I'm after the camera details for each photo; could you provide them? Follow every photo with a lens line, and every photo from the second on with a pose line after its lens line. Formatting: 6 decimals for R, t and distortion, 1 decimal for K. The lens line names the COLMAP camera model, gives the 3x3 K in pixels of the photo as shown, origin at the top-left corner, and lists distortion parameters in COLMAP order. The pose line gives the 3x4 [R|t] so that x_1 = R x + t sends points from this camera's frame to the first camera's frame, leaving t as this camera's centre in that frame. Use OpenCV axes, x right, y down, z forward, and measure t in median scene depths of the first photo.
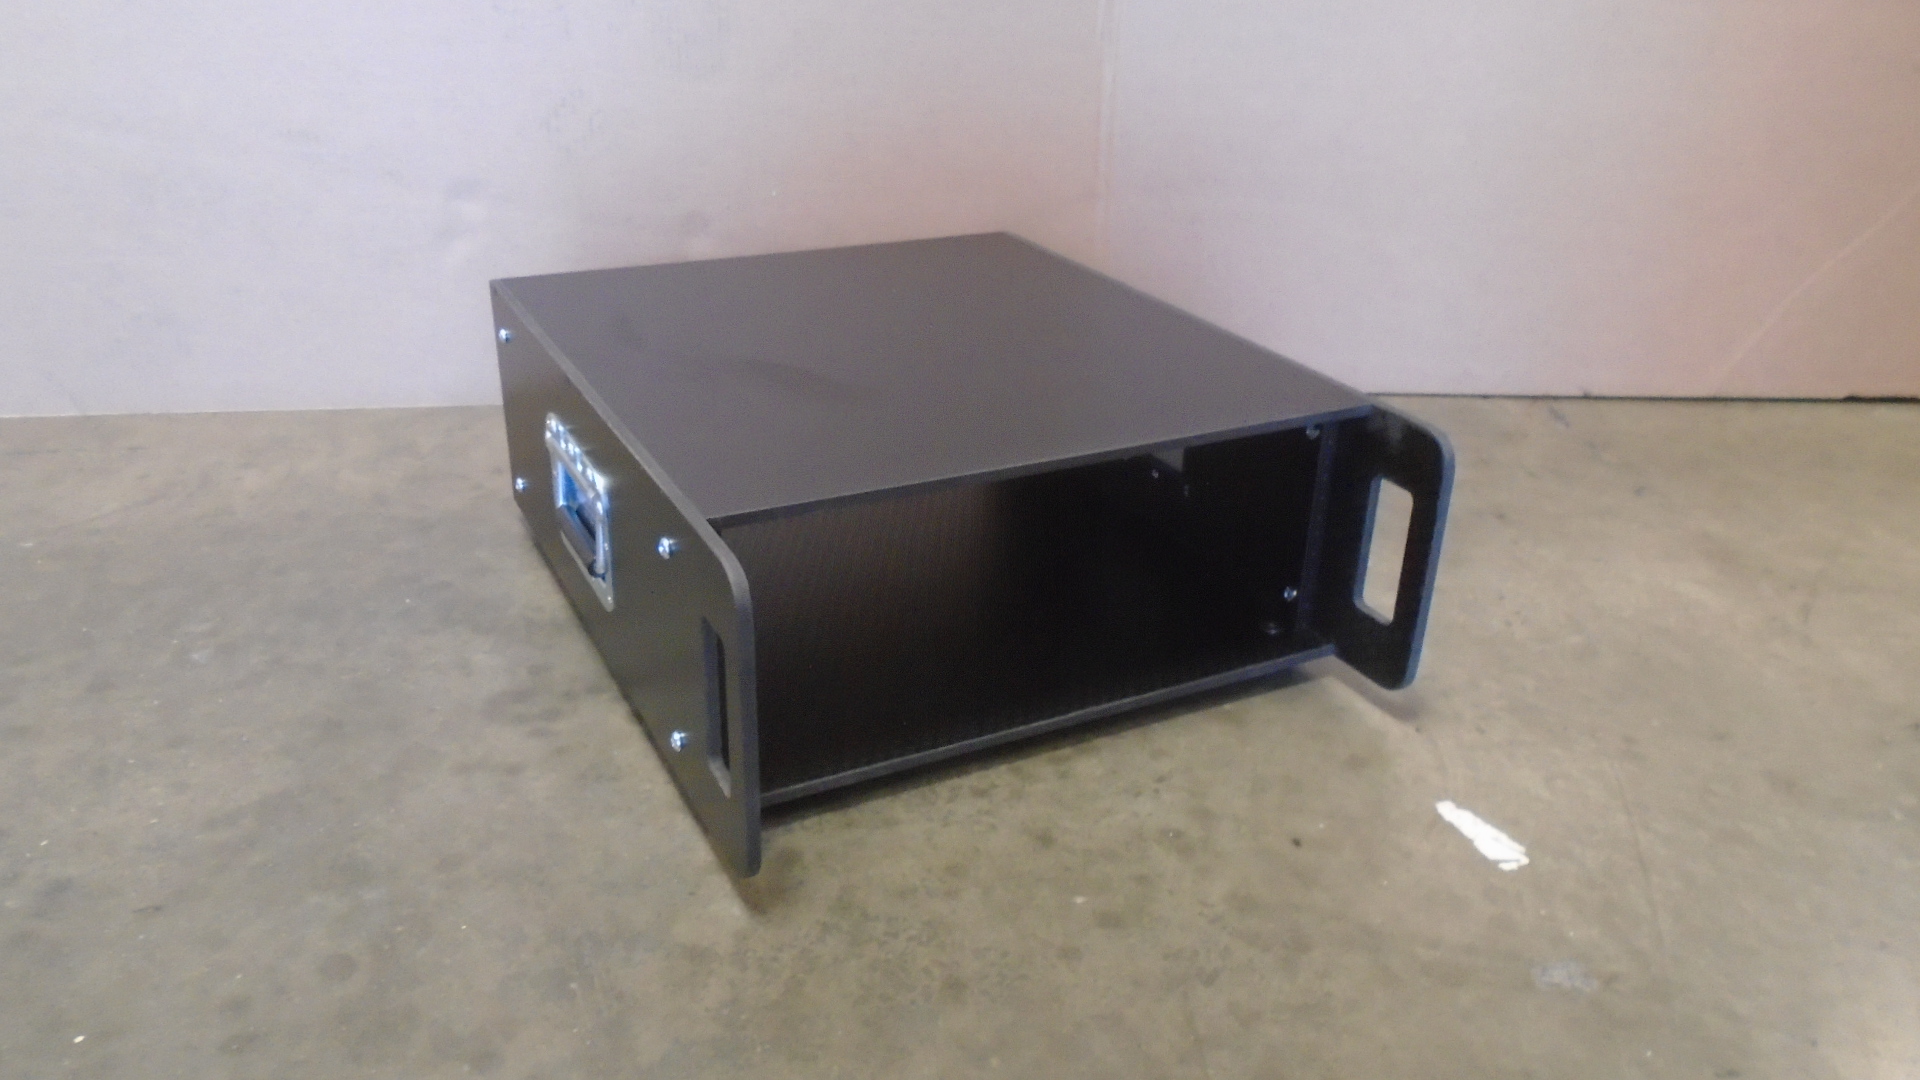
lens RADIAL K [[1463.2, 0, 959.8], [0, 1463.2, 534.4], [0, 0, 1]] dist [-0.012792, 0.001678]
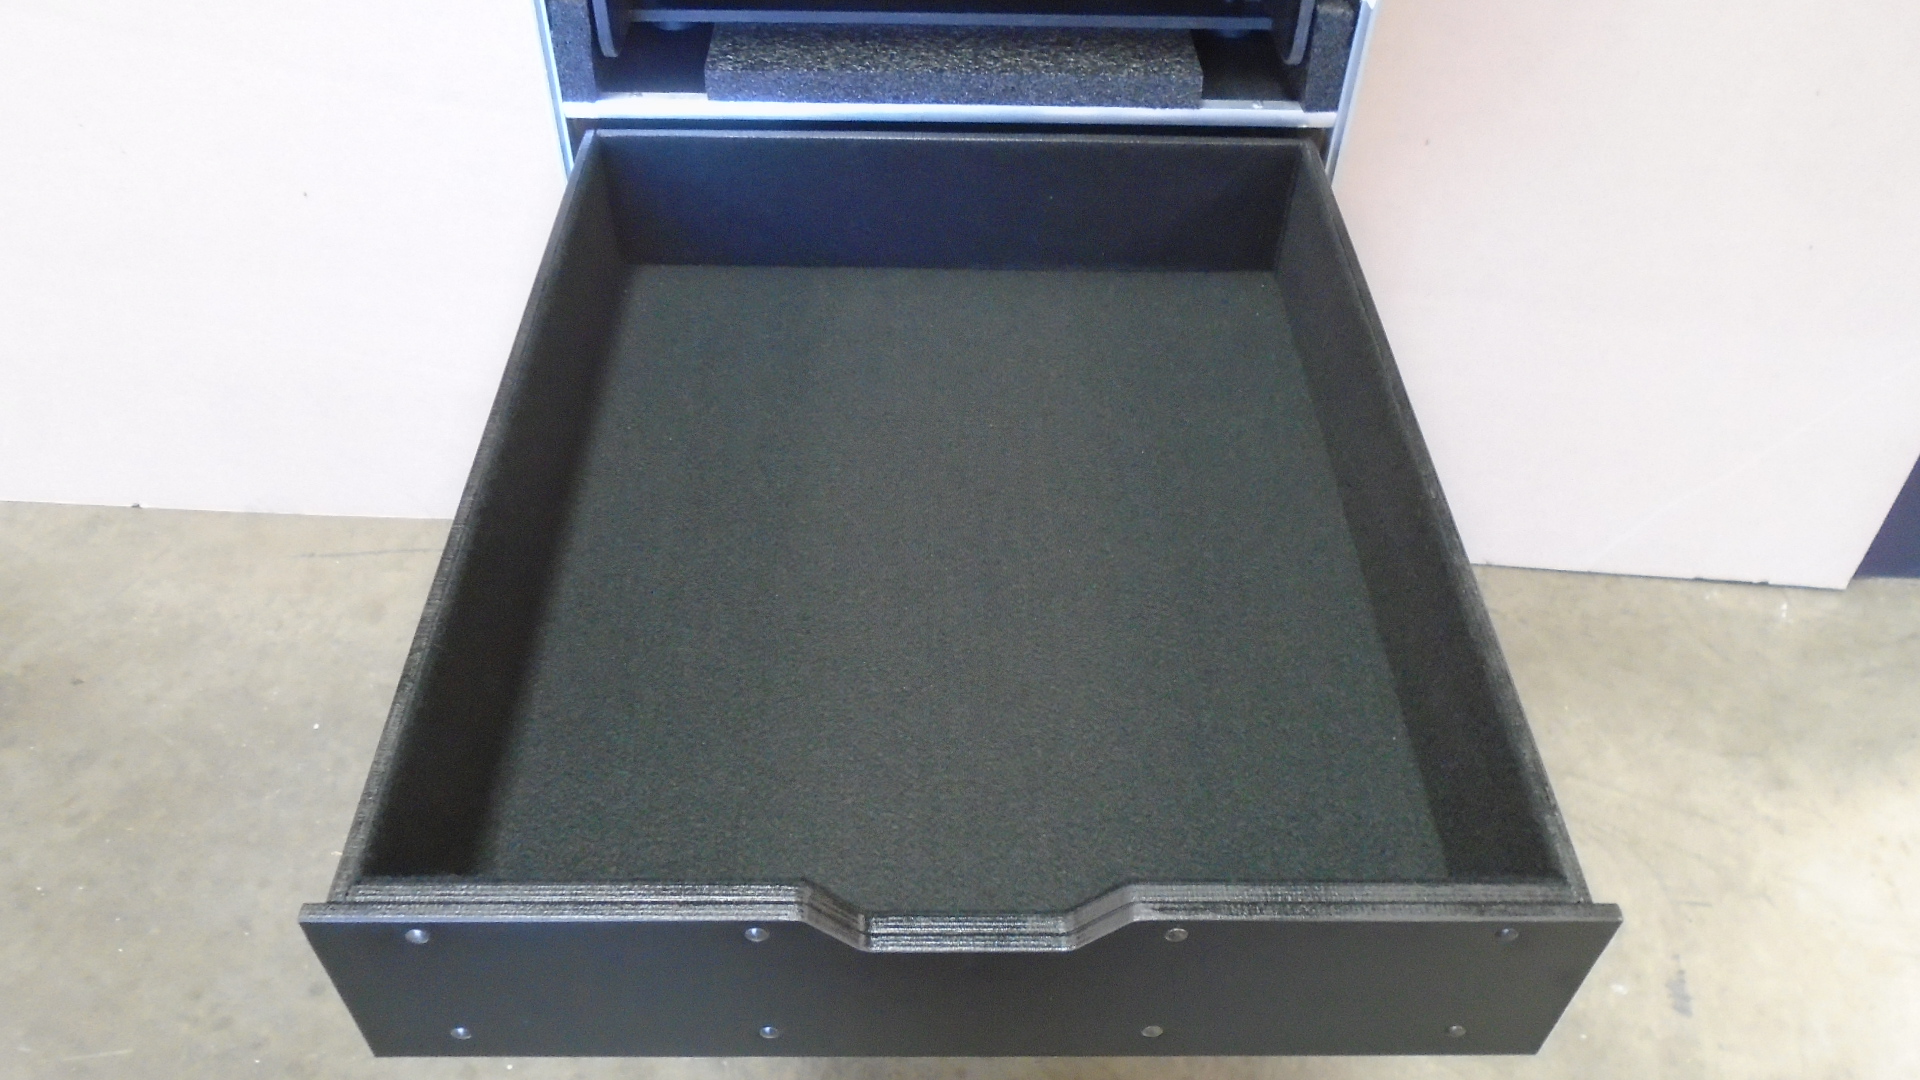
lens RADIAL K [[1463.2, 0, 964.3], [0, 1463.2, 538.3], [0, 0, 1]] dist [-0.012792, 0.001678]
pose [[0.986849, 0.112301, -0.116263, 0.178276], [-0.068692, 0.942435, 0.327259, -0.834463], [0.146322, -0.314969, 0.937755, -0.521050]]
